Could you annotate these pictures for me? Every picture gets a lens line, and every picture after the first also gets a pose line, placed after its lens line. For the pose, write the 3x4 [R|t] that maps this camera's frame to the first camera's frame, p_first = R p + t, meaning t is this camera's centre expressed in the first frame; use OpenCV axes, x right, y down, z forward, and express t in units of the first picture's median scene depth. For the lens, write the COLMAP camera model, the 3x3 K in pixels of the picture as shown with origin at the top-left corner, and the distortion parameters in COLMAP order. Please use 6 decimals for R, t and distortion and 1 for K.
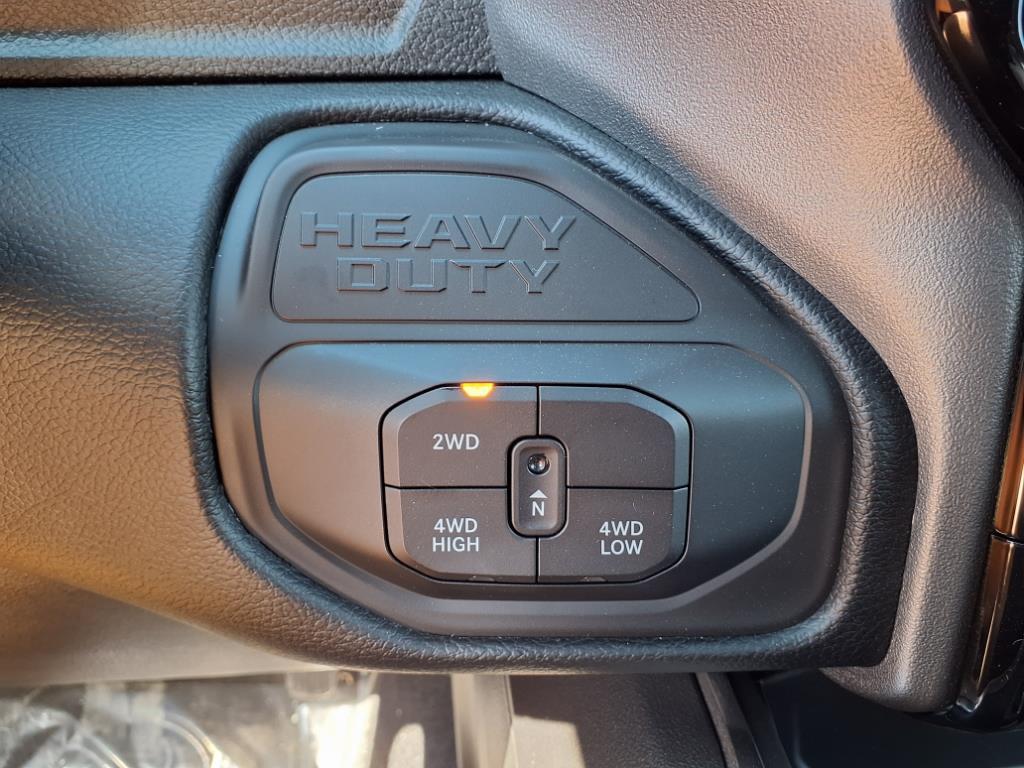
lens RADIAL K [[870.8, 0, 512.0], [0, 870.8, 384.0], [0, 0, 1]] dist [0.035463, 0.006389]
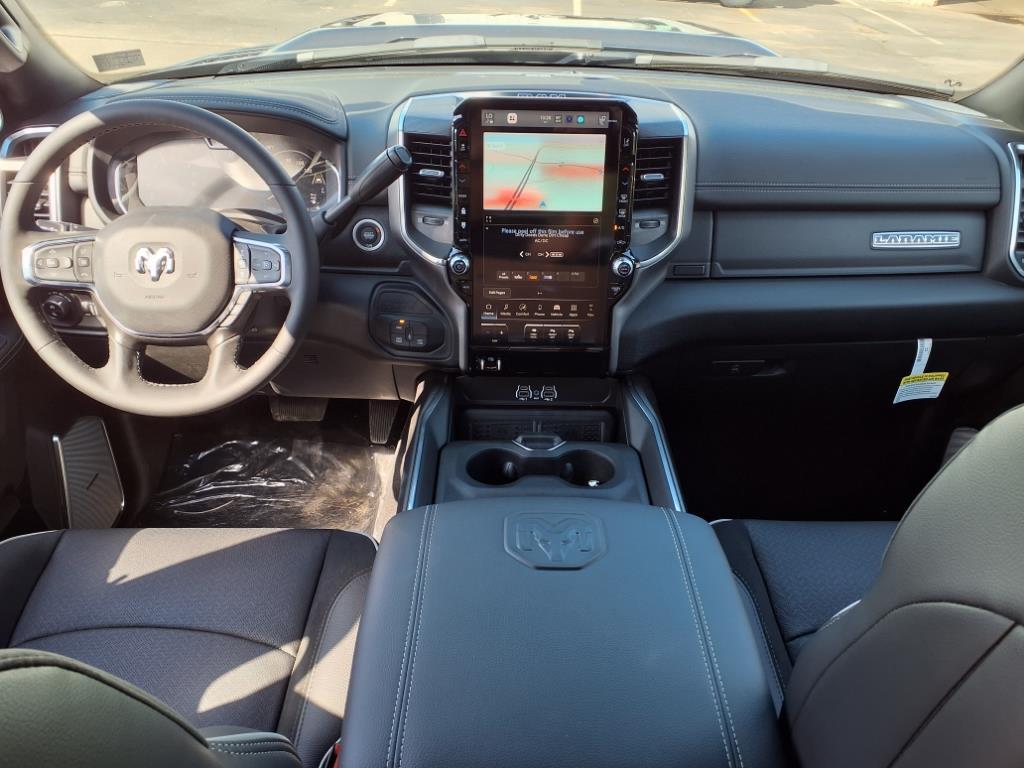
lens RADIAL K [[870.8, 0, 512.0], [0, 870.8, 384.0], [0, 0, 1]] dist [0.035463, 0.006389]
pose [[0.994306, 0.063911, -0.085269, 1.607022], [-0.061283, 0.997572, 0.033092, 0.240729], [0.087177, -0.027678, 0.995808, -6.587404]]
